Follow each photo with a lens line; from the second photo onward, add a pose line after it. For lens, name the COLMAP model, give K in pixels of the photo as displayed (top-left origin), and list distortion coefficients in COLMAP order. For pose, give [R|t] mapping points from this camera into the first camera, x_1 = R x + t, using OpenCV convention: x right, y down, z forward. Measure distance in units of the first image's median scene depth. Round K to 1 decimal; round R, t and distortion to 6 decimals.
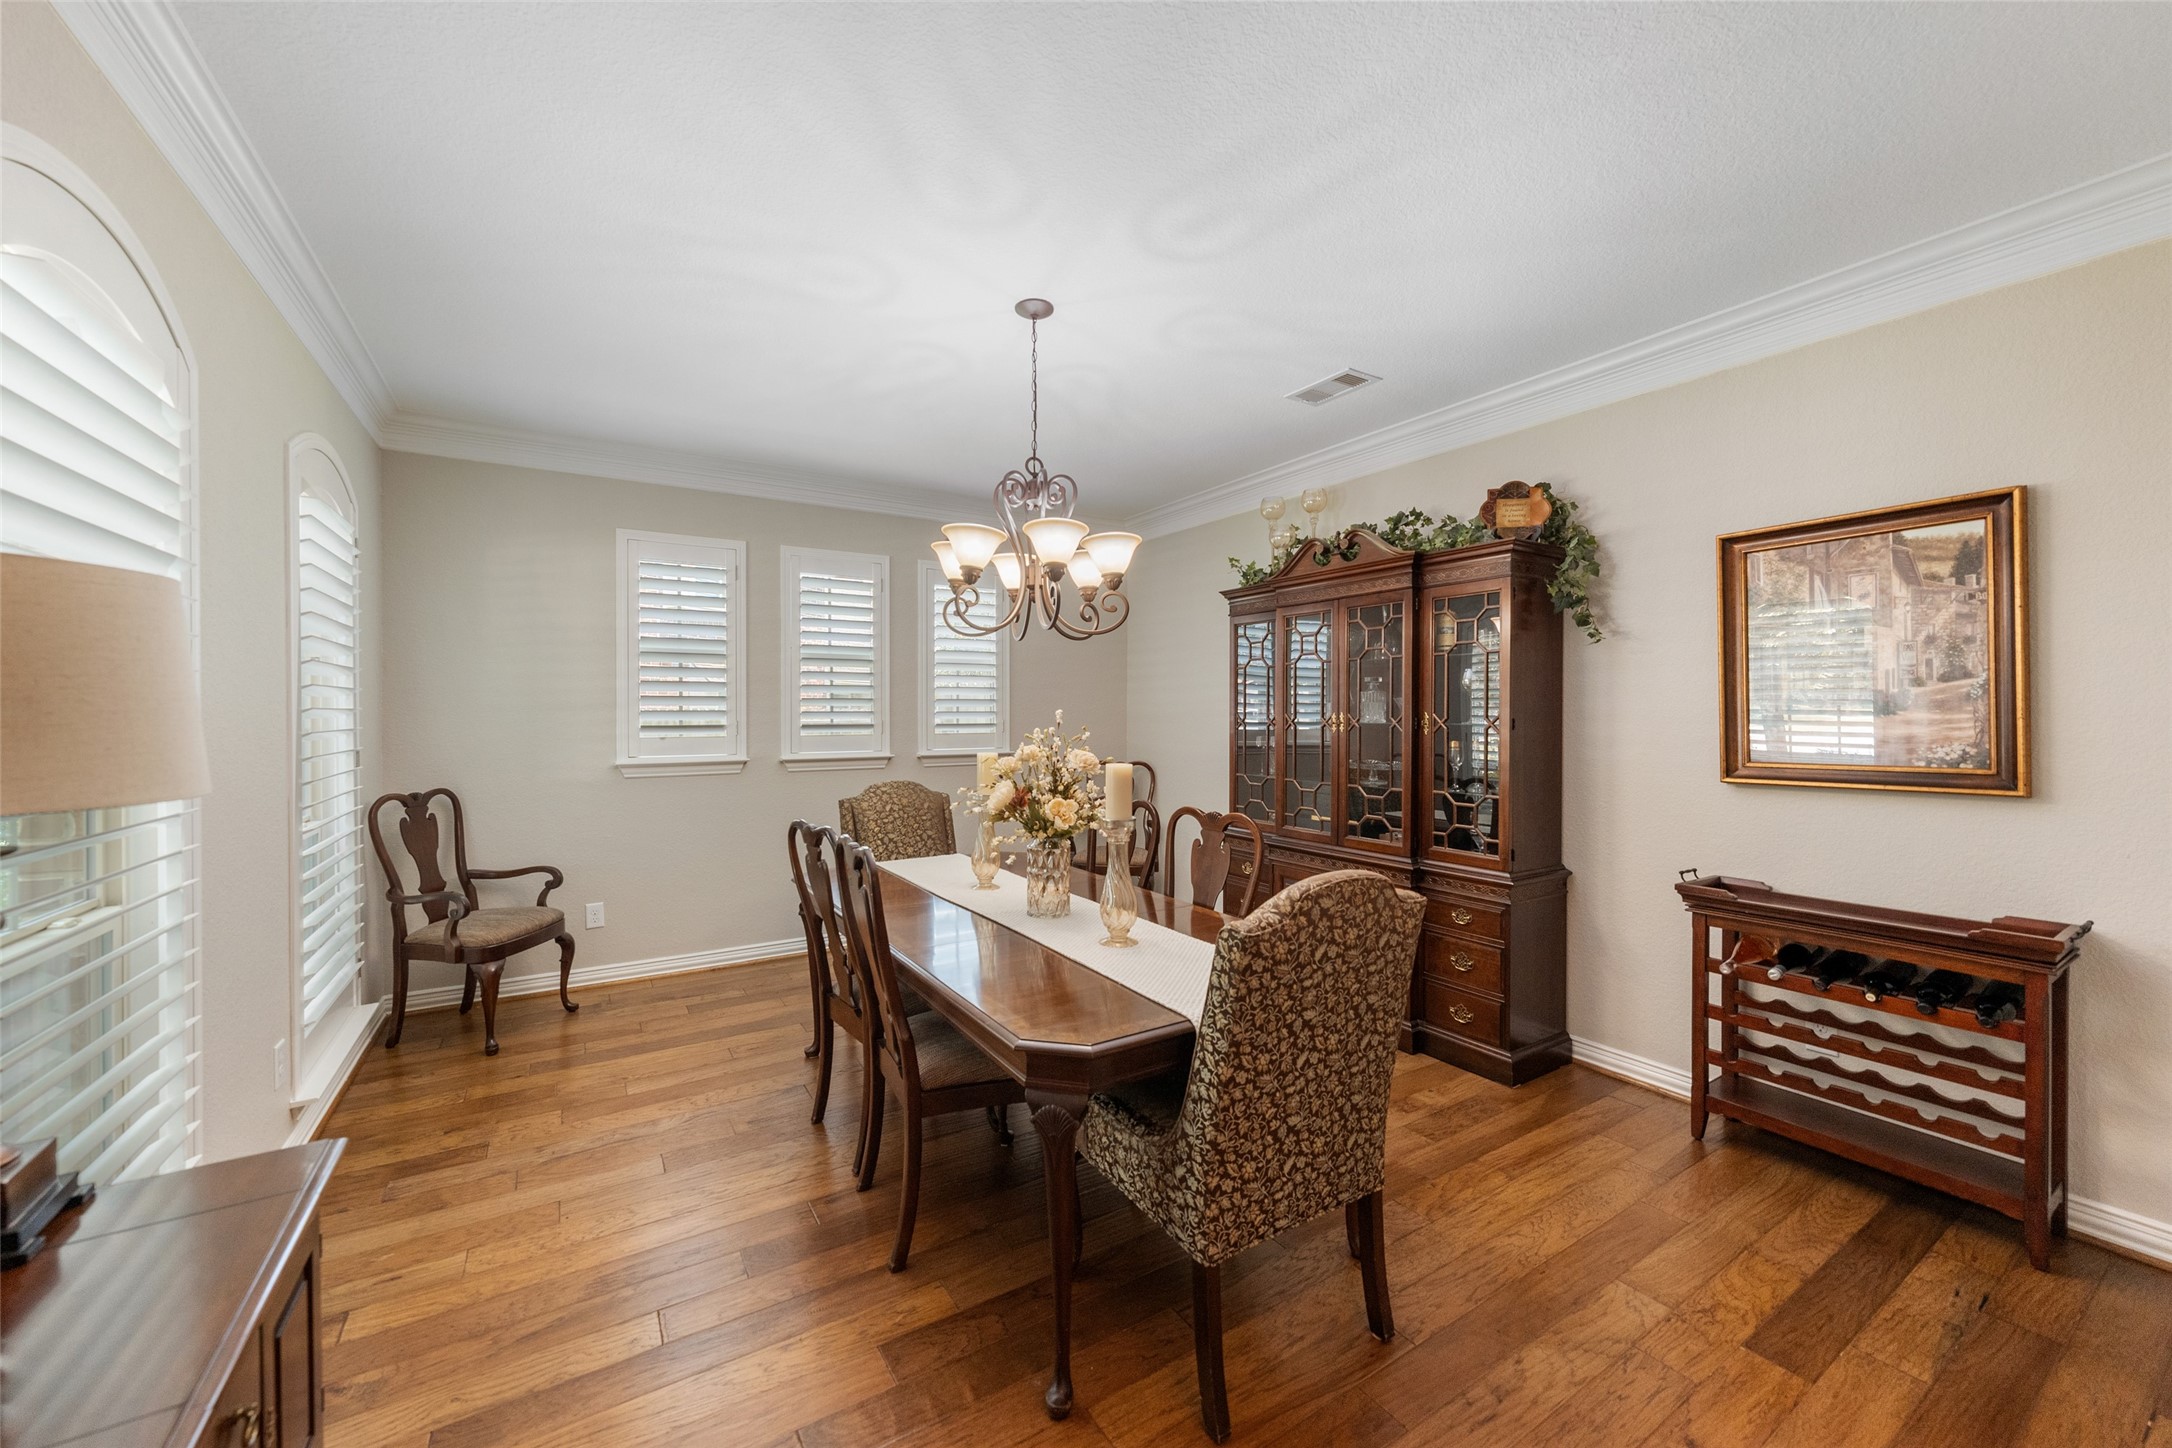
lens RADIAL K [[825.0, 0, 1082.3], [0, 825.0, 718.1], [0, 0, 1]] dist [-0.000859, 0.000113]
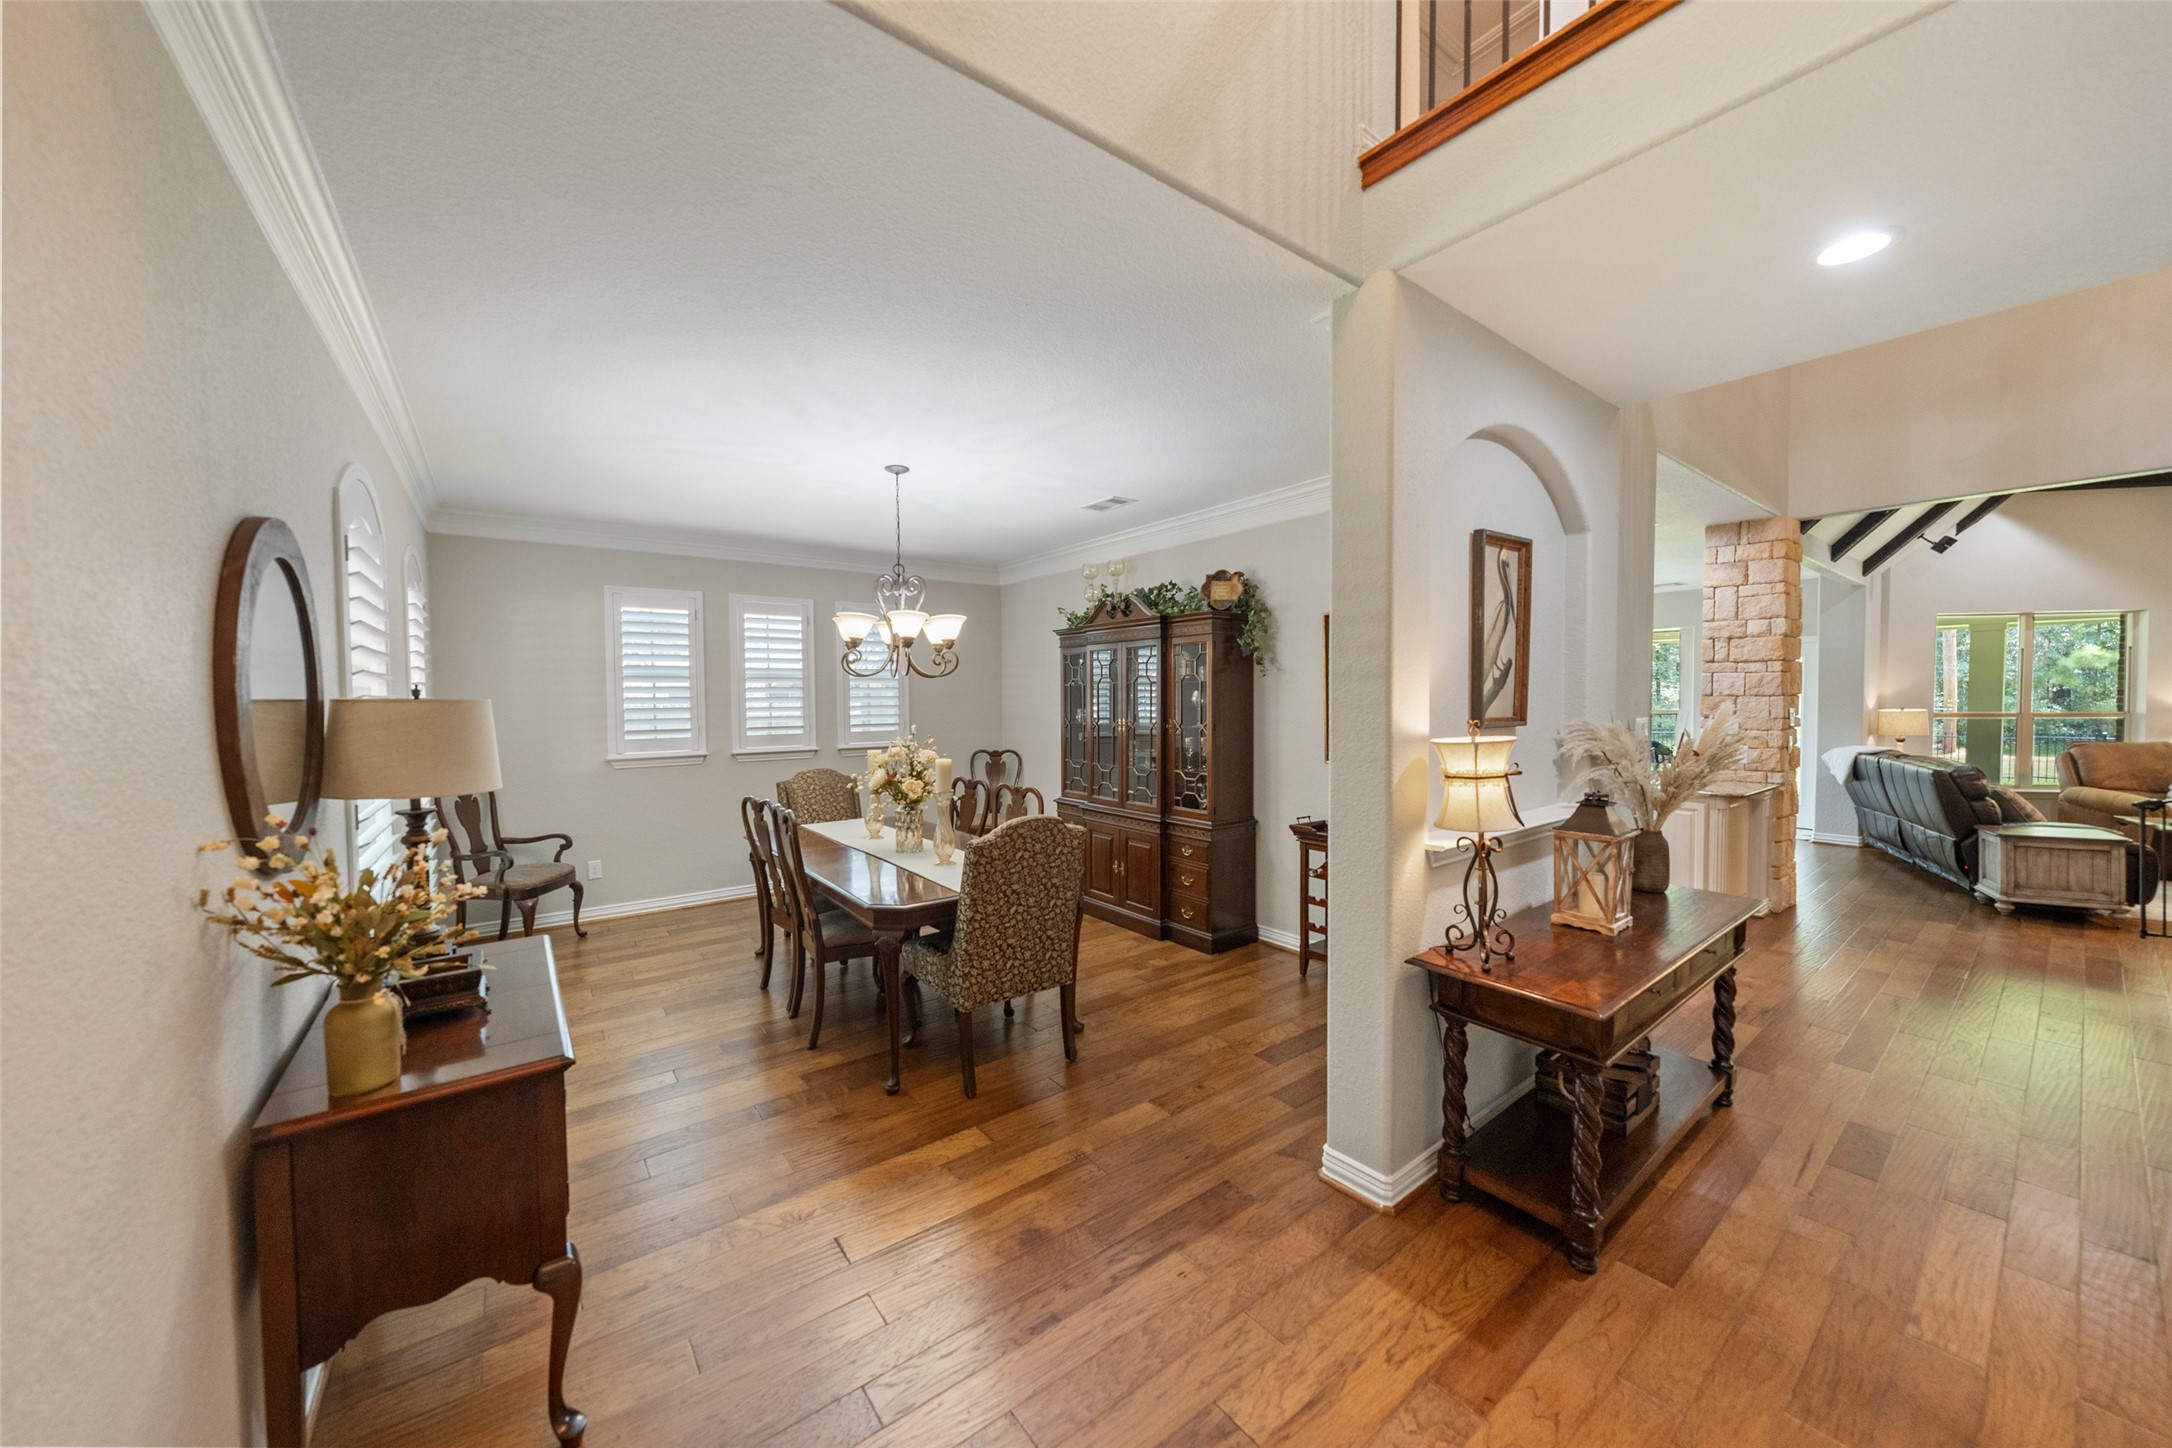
lens RADIAL K [[753.8, 0, 1075.1], [0, 753.8, 724.2], [0, 0, 1]] dist [0.000466, 0.000008]
pose [[0.996464, -0.009712, 0.083455, 0.132728], [0.007345, 0.999563, 0.028622, -0.041696], [-0.083697, -0.027908, 0.996100, -0.402215]]
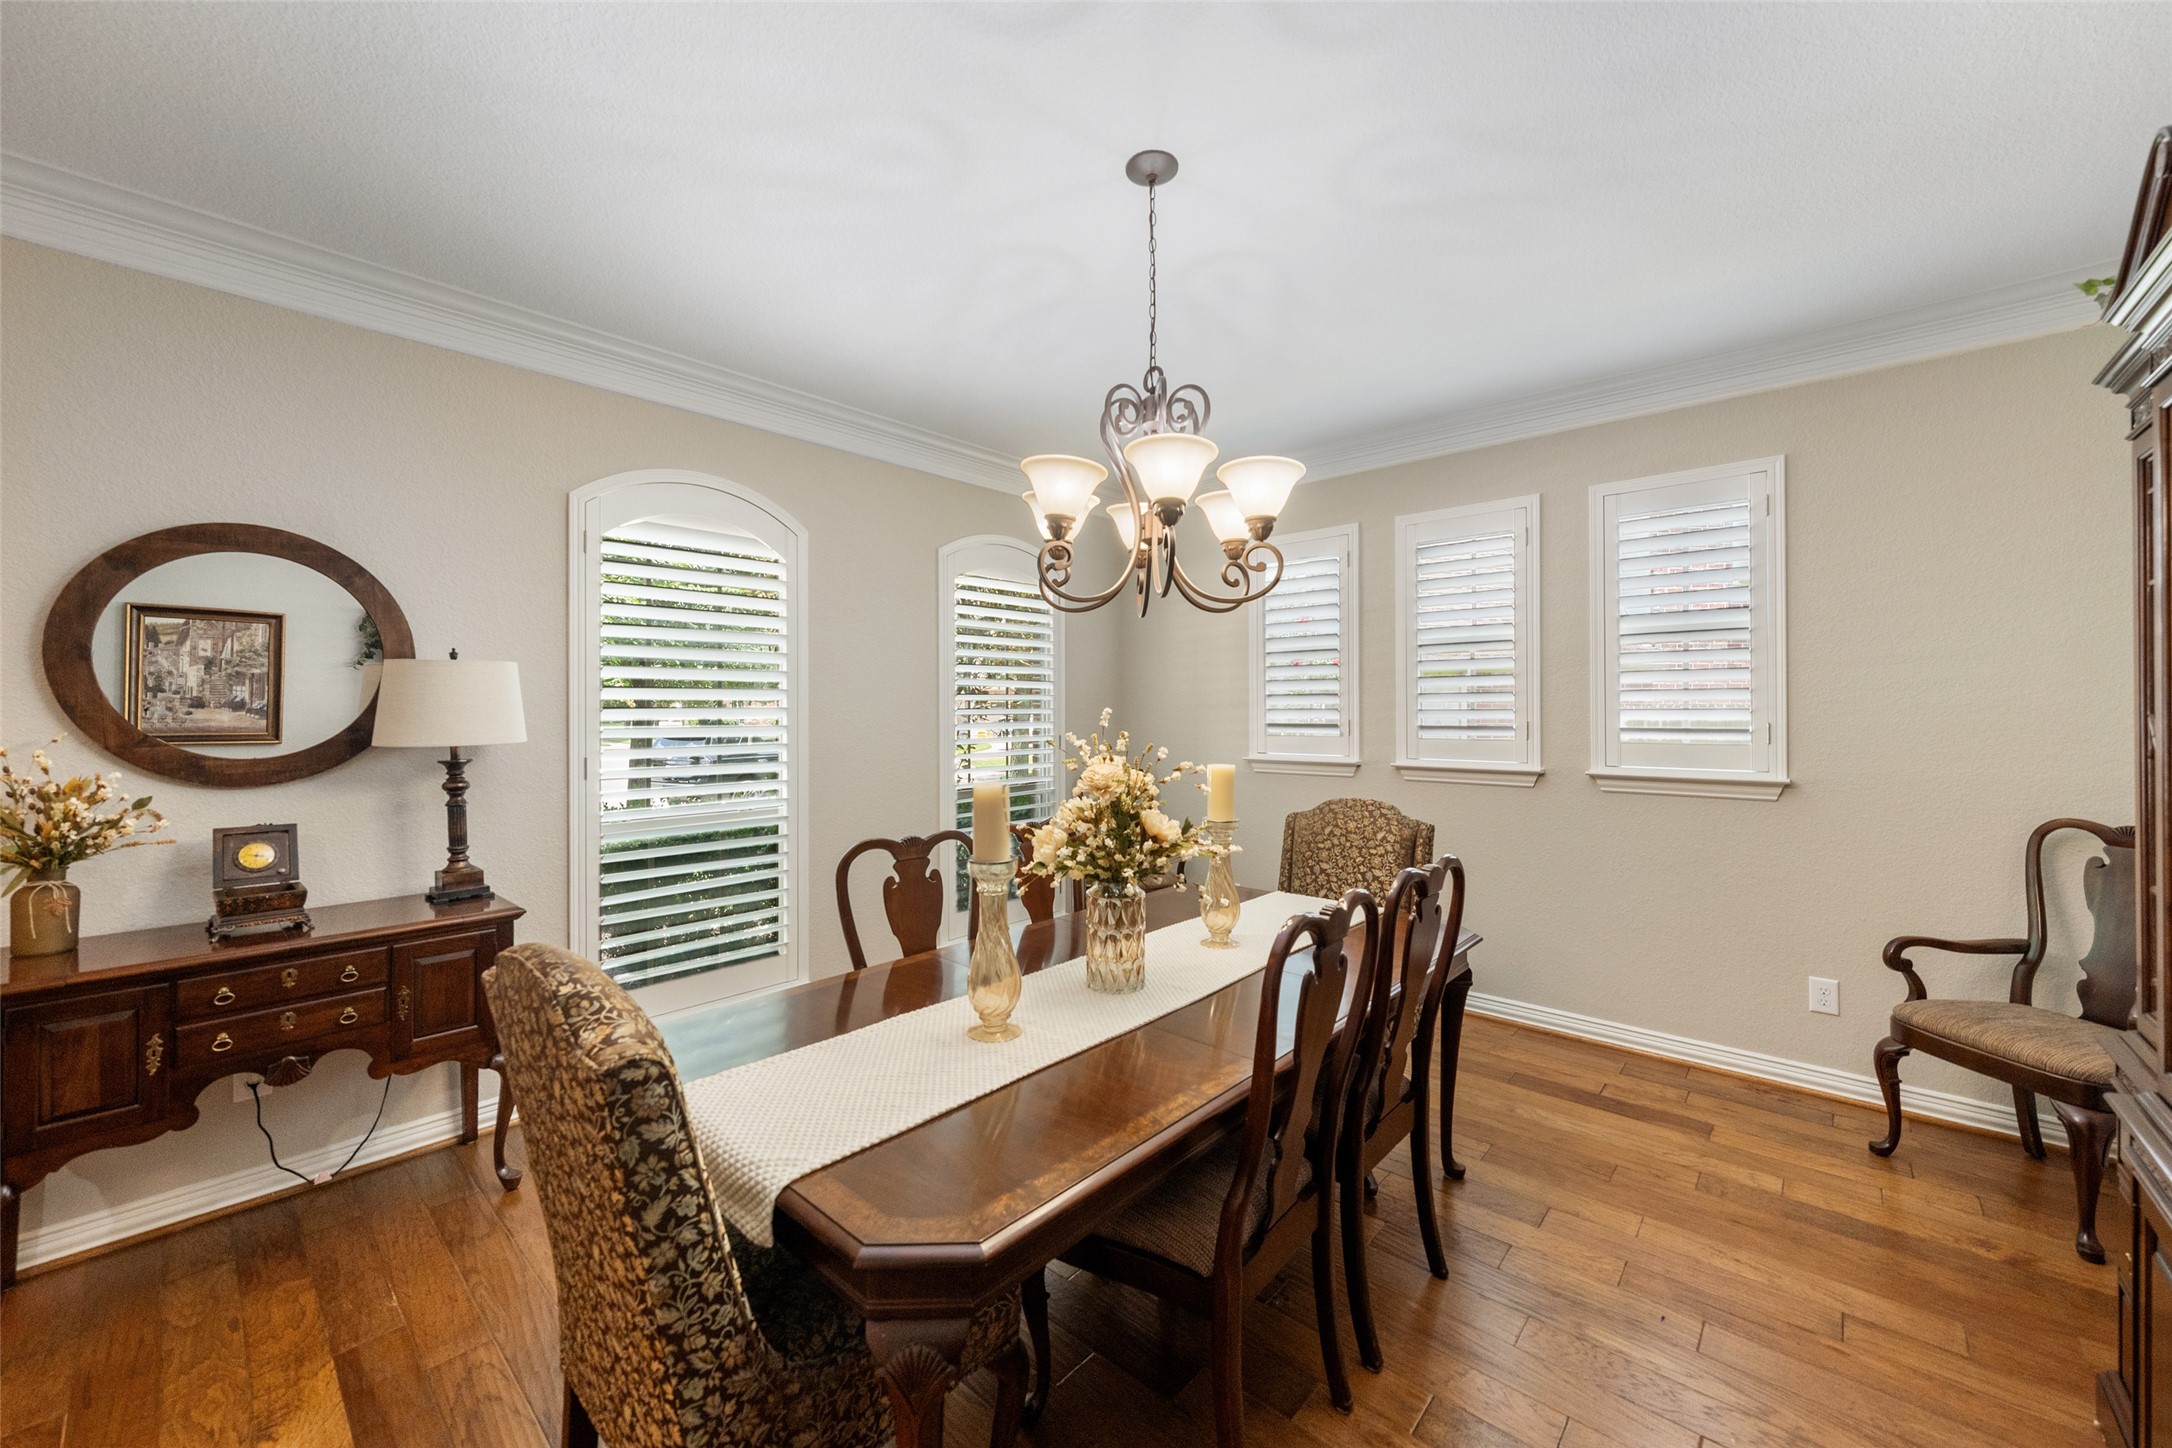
lens RADIAL K [[825.0, 0, 1082.3], [0, 825.0, 718.1], [0, 0, 1]] dist [-0.000859, 0.000113]
pose [[0.271767, 0.006358, -0.962342, 0.564987], [-0.002796, 0.999979, 0.005817, -0.004510], [0.962359, 0.001110, 0.271779, 0.662061]]
